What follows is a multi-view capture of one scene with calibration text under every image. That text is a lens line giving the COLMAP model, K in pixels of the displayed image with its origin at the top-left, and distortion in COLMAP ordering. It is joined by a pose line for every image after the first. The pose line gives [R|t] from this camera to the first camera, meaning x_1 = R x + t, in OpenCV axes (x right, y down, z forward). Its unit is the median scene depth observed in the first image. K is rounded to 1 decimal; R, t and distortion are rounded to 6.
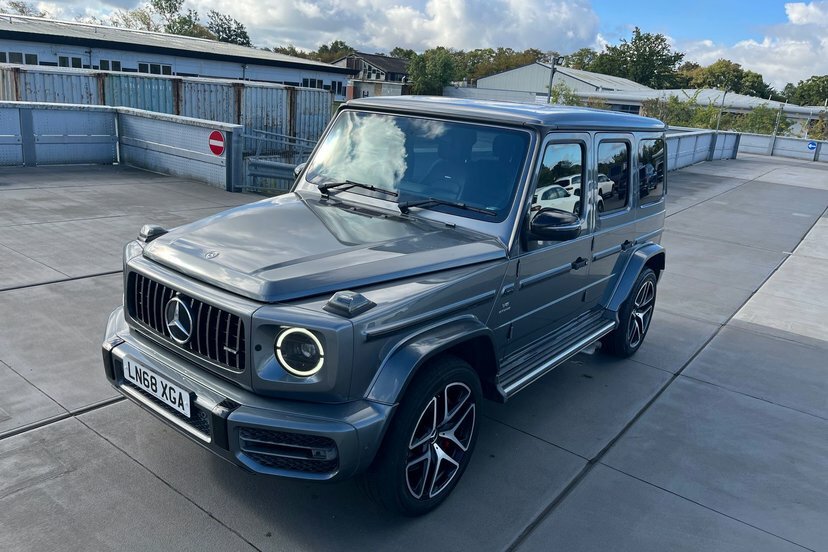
lens RADIAL K [[640.1, 0, 404.3], [0, 640.1, 271.5], [0, 0, 1]] dist [0.036219, -0.055097]
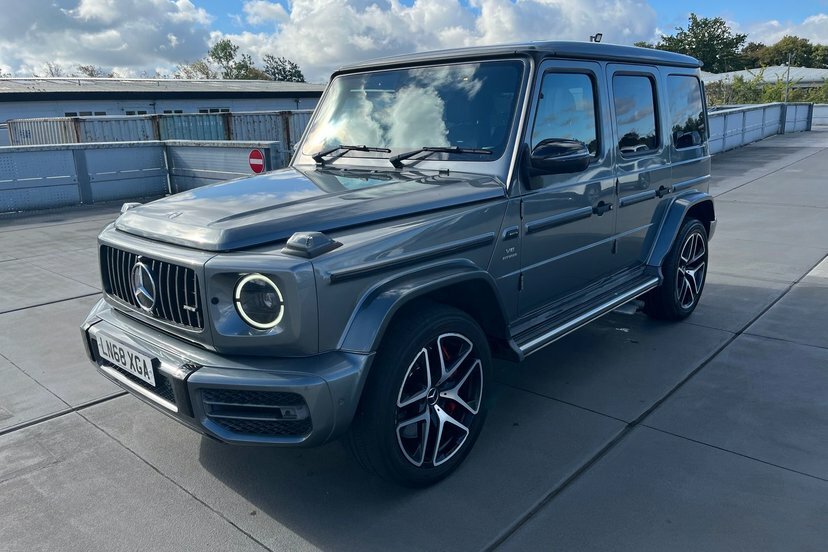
lens RADIAL K [[640.1, 0, 404.3], [0, 640.1, 271.5], [0, 0, 1]] dist [0.036219, -0.055097]
pose [[0.989806, -0.089977, -0.110403, 0.071407], [0.086021, 0.995486, -0.040092, 0.069205], [0.113512, 0.030186, 0.993078, 0.064143]]
